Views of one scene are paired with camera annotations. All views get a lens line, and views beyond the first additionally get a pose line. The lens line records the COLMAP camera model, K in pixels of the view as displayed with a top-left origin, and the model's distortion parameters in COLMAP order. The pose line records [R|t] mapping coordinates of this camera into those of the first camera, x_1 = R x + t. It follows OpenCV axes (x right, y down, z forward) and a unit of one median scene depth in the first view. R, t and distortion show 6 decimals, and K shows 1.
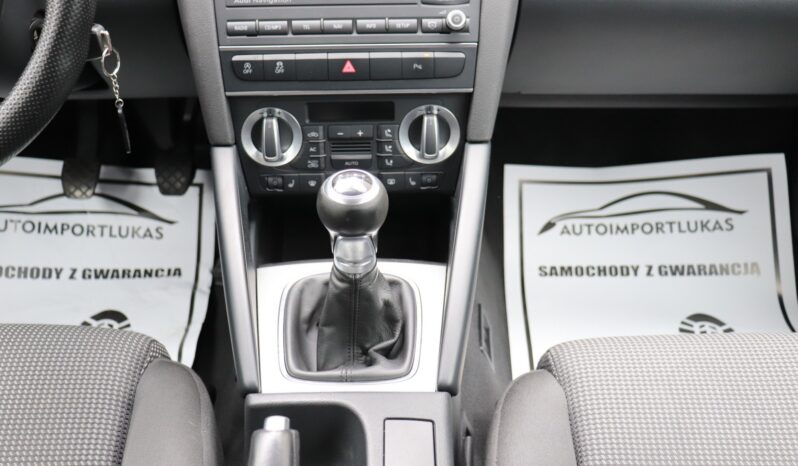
lens RADIAL K [[804.1, 0, 394.5], [0, 804.1, 213.1], [0, 0, 1]] dist [-0.056970, 0.000000]
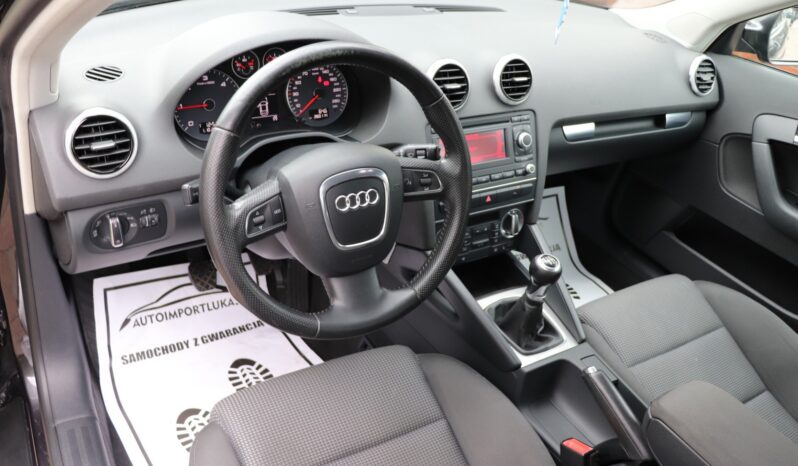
lens RADIAL K [[649.9, 0, 384.8], [0, 649.9, 224.1], [0, 0, 1]] dist [-0.164809, 0.120423]
pose [[0.871545, -0.175181, 0.457953, -0.970236], [0.157844, 0.984519, 0.076212, -0.269107], [-0.464214, 0.005863, 0.885704, -0.275187]]
